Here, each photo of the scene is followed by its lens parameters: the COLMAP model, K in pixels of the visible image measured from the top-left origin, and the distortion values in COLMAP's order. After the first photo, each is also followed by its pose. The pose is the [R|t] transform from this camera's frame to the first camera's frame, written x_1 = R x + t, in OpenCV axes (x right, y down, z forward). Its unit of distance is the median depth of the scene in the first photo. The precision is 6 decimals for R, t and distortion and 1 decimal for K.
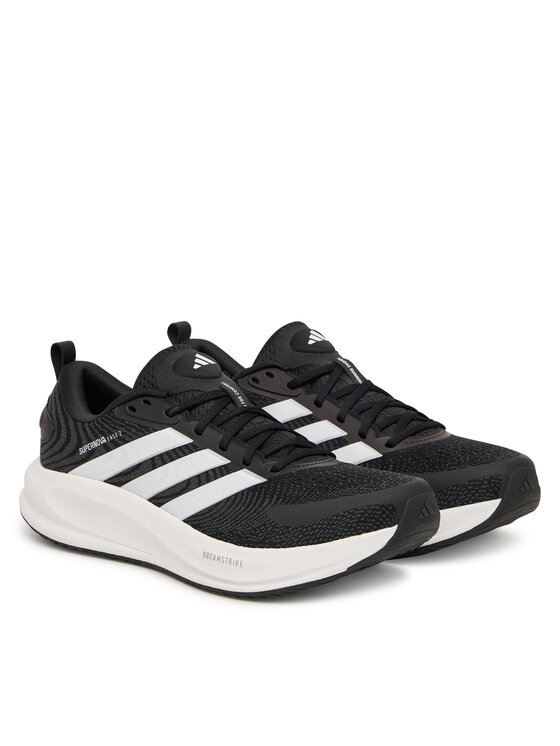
lens RADIAL K [[2196.7, 0, 279.9], [0, 2196.7, 372.8], [0, 0, 1]] dist [0.047749, 0.000000]
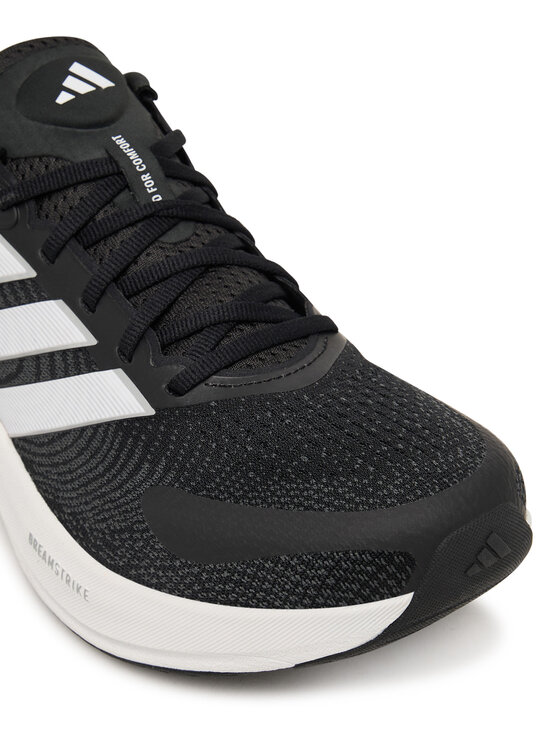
lens RADIAL K [[1542.7, 0, 280.5], [0, 1542.7, 373.1], [0, 0, 1]] dist [0.045277, 0.000000]
pose [[0.980824, 0.096857, -0.169122, 0.070713], [-0.021152, 0.915542, 0.401665, -0.084766], [0.193742, -0.390386, 0.900035, 0.704760]]
